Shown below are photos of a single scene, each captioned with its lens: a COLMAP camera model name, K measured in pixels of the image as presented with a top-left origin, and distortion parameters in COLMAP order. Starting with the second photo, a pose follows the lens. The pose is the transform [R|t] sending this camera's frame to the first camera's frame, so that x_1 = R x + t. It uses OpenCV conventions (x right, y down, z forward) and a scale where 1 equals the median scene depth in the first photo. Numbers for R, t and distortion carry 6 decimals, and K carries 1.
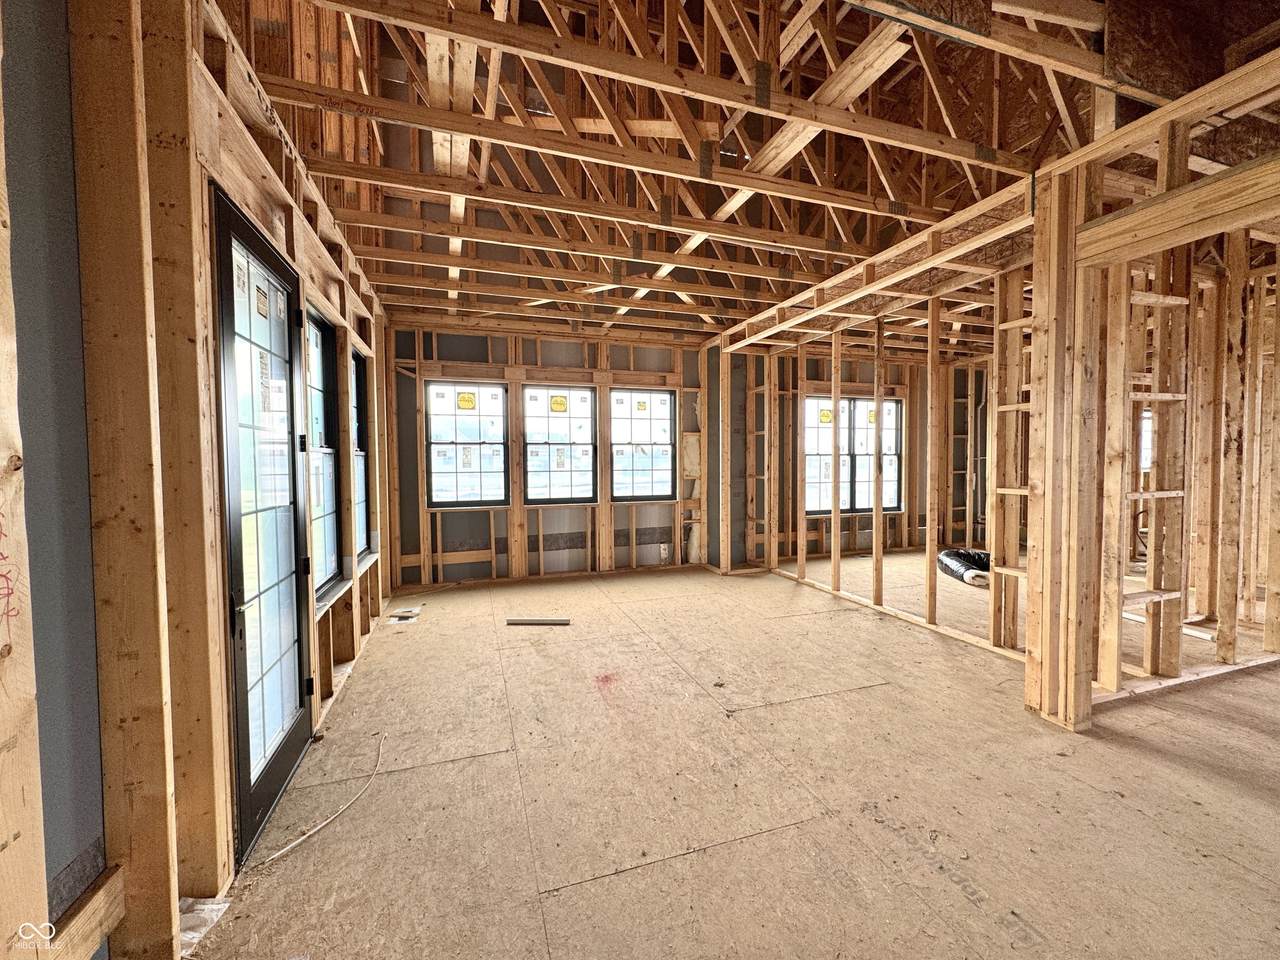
lens RADIAL K [[511.2, 0, 640.6], [0, 511.2, 478.9], [0, 0, 1]] dist [-0.001215, 0.000113]
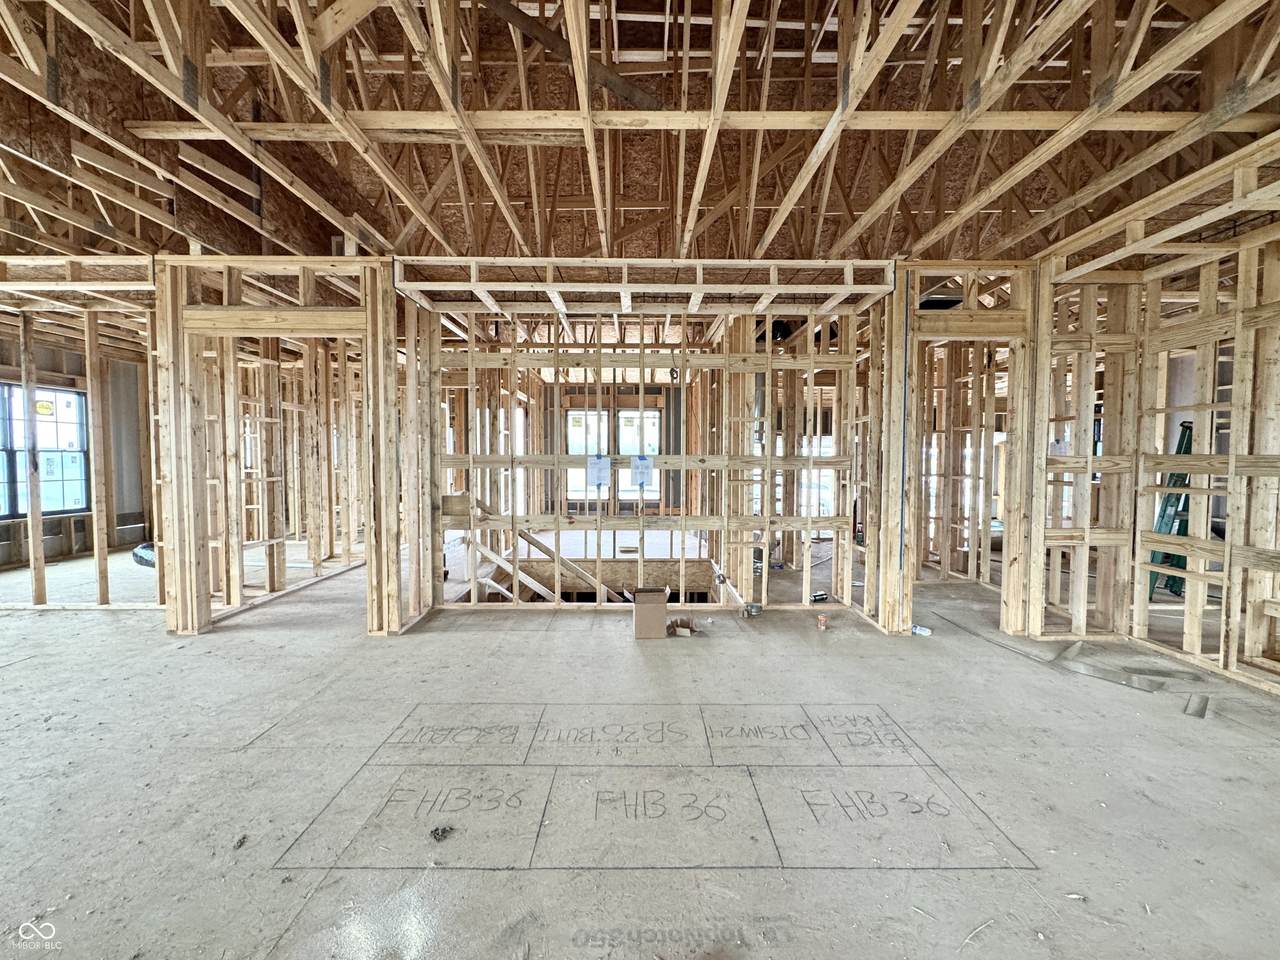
lens RADIAL K [[511.2, 0, 641.0], [0, 511.2, 477.6], [0, 0, 1]] dist [-0.001215, 0.000113]
pose [[0.315897, -0.029172, 0.948345, -0.163673], [0.028611, 0.999366, 0.021211, 0.026690], [-0.948362, 0.020433, 0.316531, -0.714529]]
